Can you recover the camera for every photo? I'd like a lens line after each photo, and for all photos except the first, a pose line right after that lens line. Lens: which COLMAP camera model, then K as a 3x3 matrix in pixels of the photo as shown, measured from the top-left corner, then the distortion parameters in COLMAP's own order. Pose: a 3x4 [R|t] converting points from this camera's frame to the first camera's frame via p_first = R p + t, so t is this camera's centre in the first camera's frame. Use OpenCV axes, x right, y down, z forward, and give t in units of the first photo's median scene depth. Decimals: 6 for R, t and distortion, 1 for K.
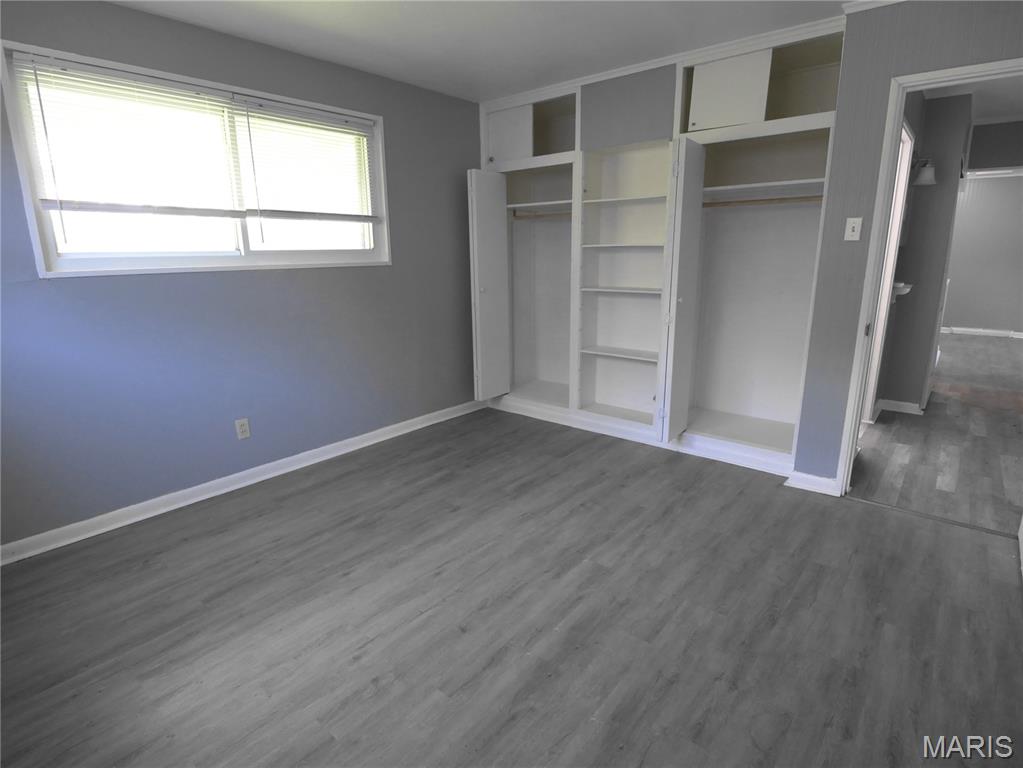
lens RADIAL K [[539.8, 0, 502.6], [0, 539.8, 385.5], [0, 0, 1]] dist [-0.016311, -0.002911]
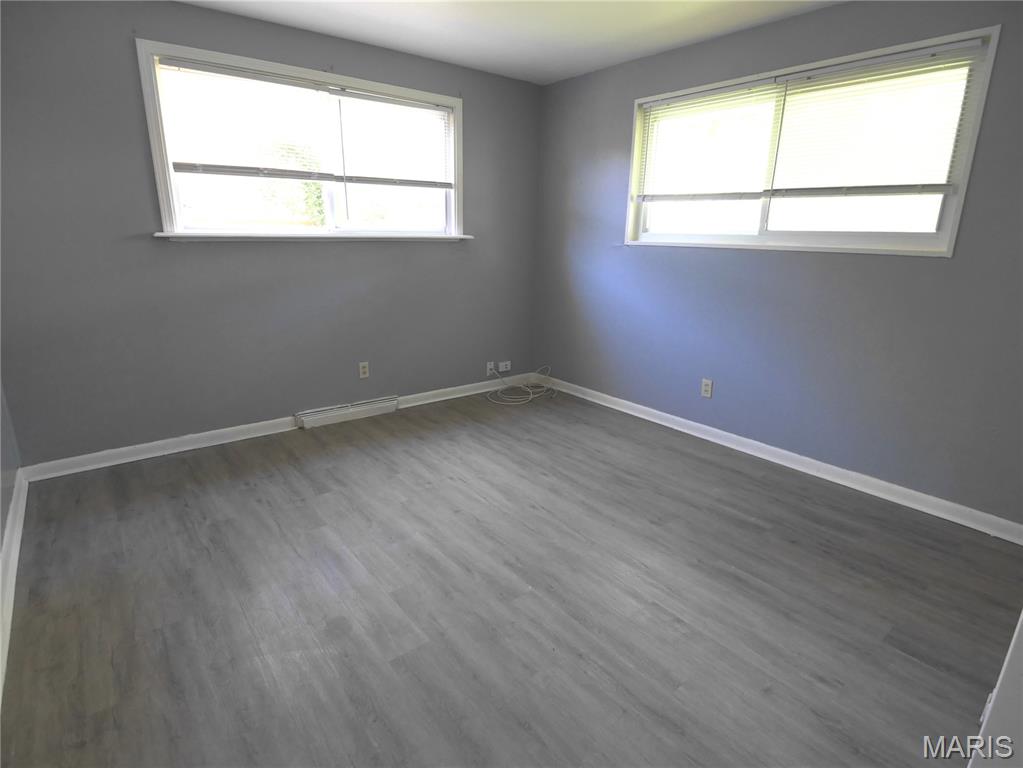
lens RADIAL K [[539.8, 0, 502.6], [0, 539.8, 385.5], [0, 0, 1]] dist [-0.016311, -0.002911]
pose [[-0.200664, 0.277117, -0.939649, 0.789156], [-0.249598, 0.913043, 0.322572, -0.216490], [0.947330, 0.299263, -0.114047, 0.848306]]
